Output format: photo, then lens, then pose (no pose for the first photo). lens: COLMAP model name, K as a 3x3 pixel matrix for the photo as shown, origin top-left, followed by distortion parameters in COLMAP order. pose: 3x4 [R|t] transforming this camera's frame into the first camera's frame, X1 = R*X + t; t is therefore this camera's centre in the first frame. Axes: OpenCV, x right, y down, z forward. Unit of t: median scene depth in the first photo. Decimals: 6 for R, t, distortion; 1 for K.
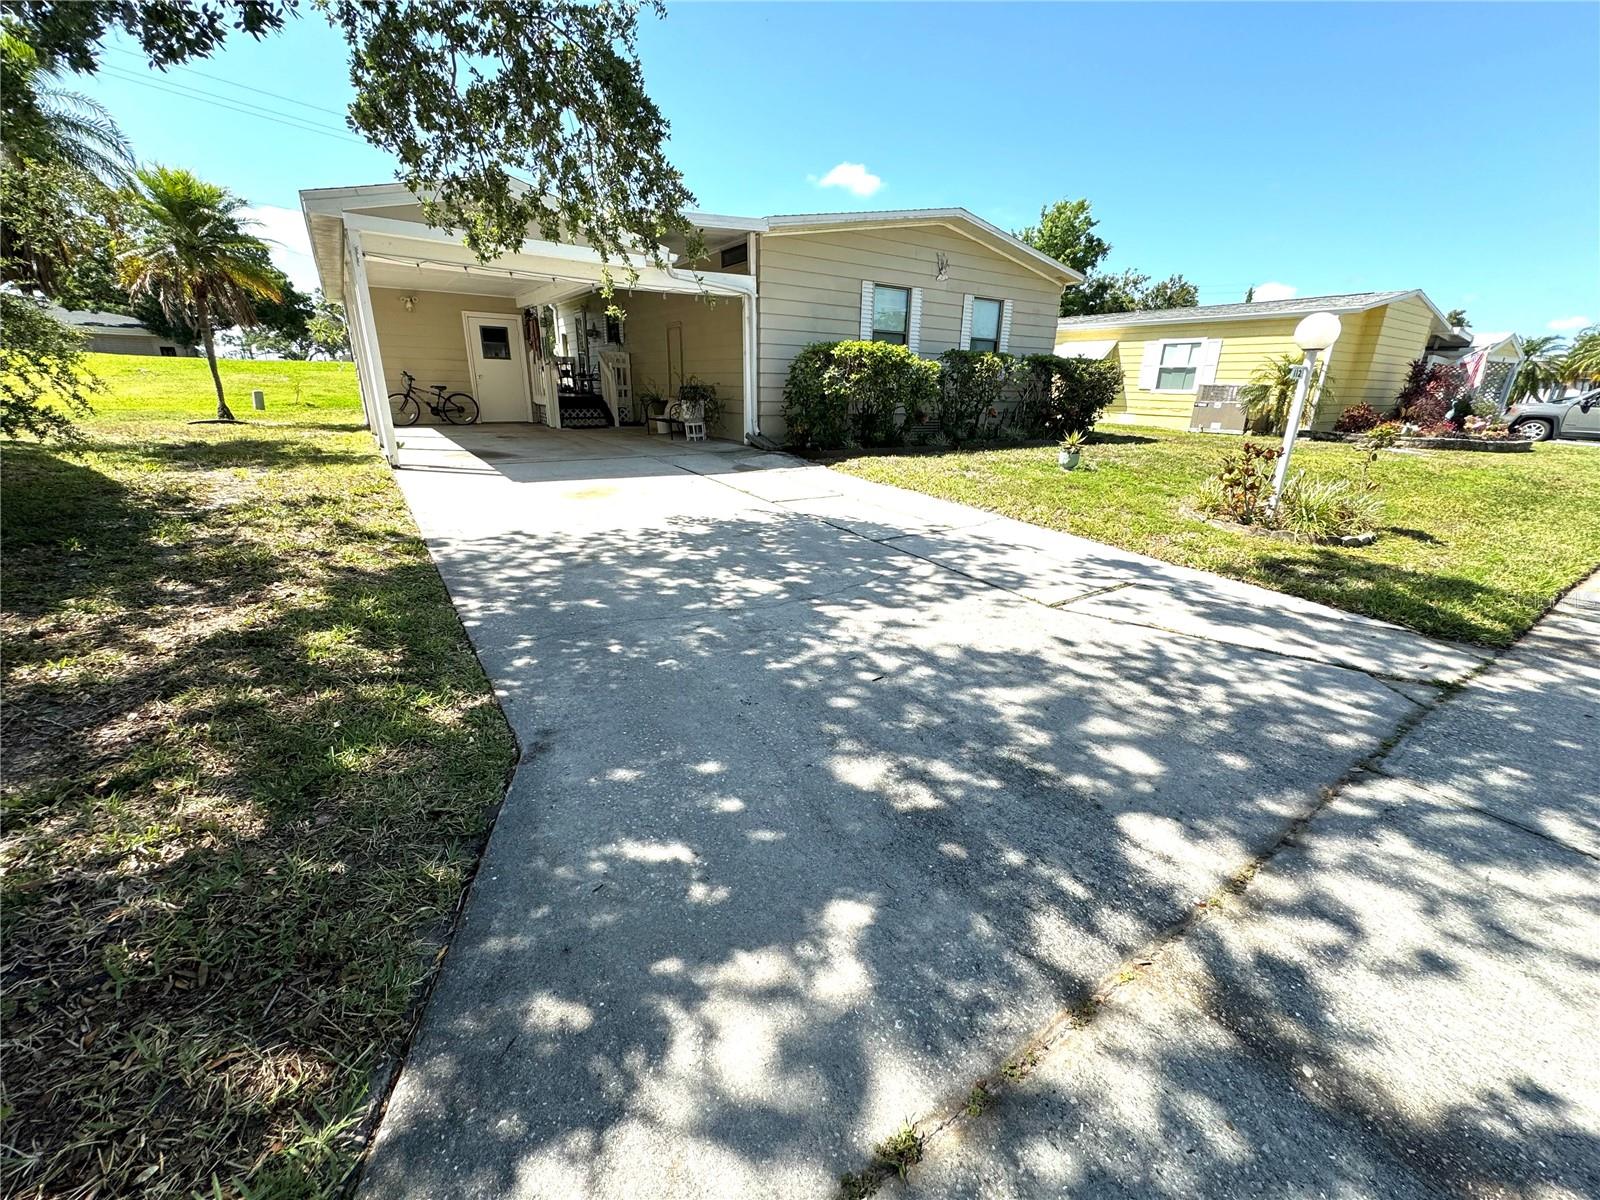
lens RADIAL K [[640.0, 0, 800.0], [0, 640.0, 600.0], [0, 0, 1]] dist [-0.000652, 0.000080]
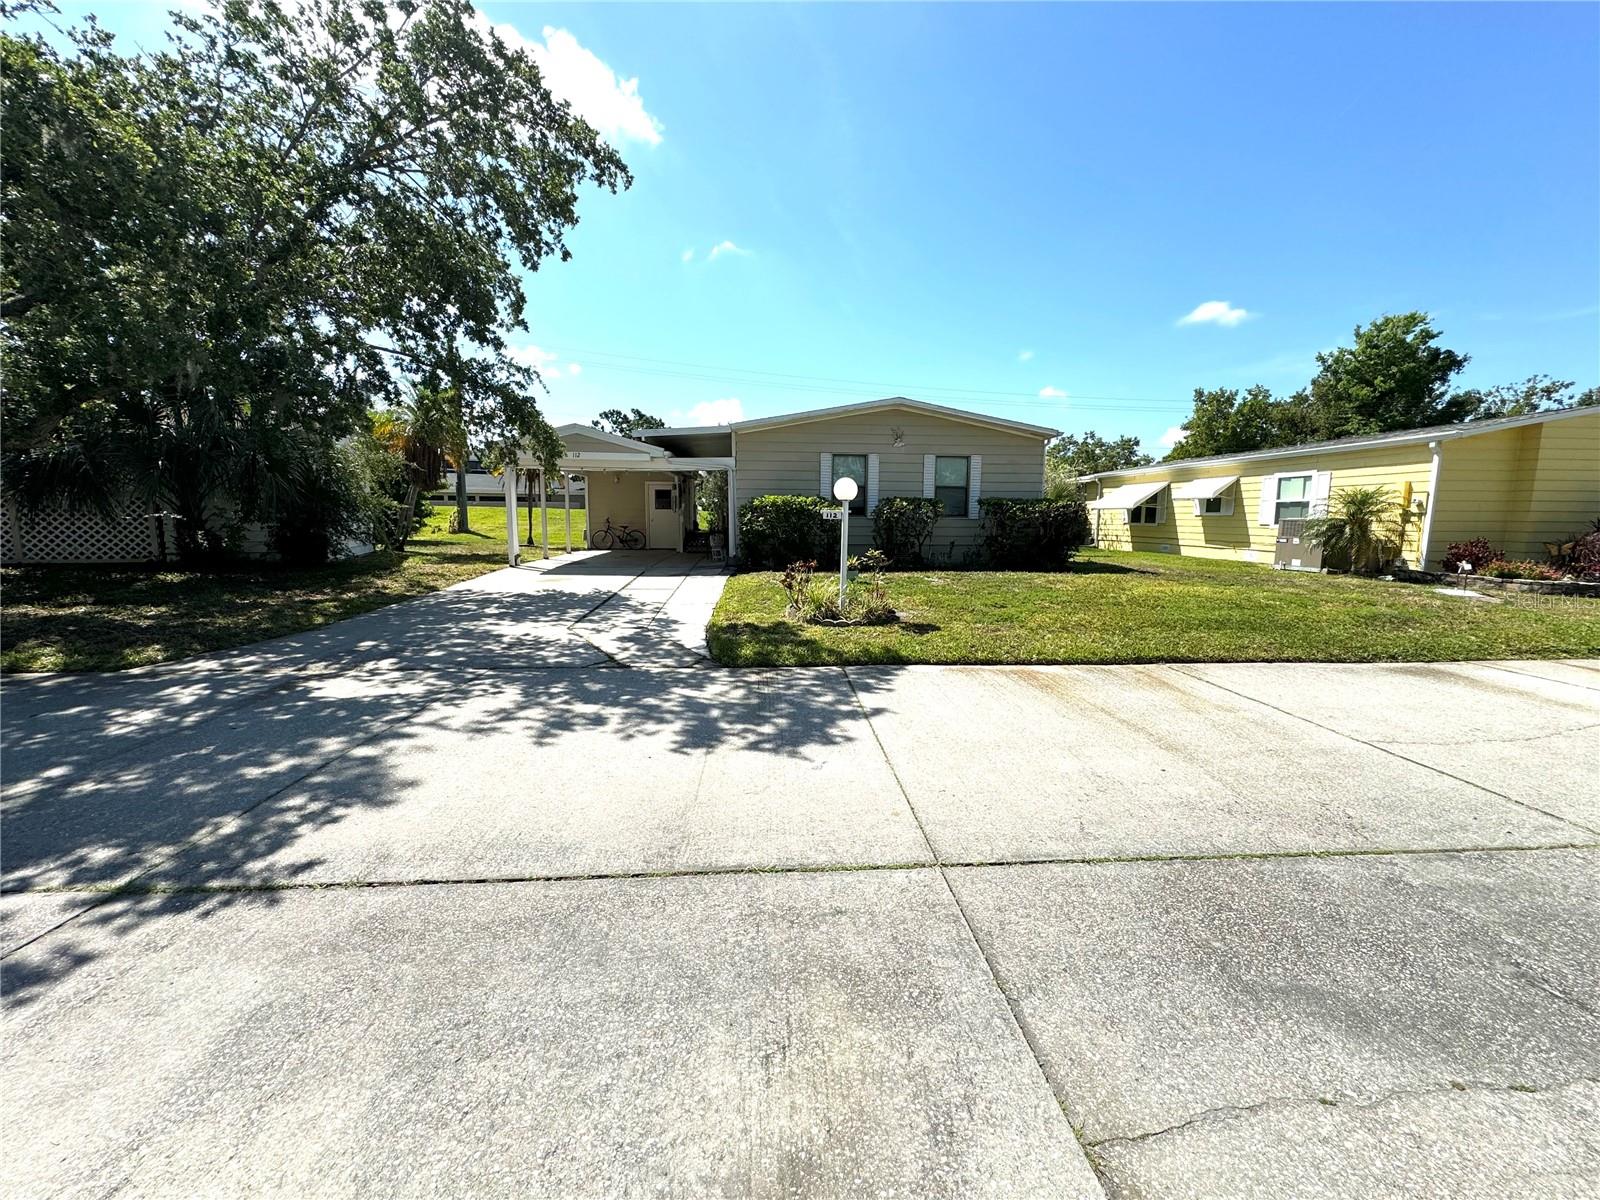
lens RADIAL K [[635.1, 0, 800.0], [0, 635.1, 600.0], [0, 0, 1]] dist [-0.000550, 0.000295]
pose [[0.860057, 0.052765, -0.507462, 0.603073], [-0.154973, 0.974660, -0.161308, 0.039364], [0.486092, 0.217377, 0.846441, -0.109171]]
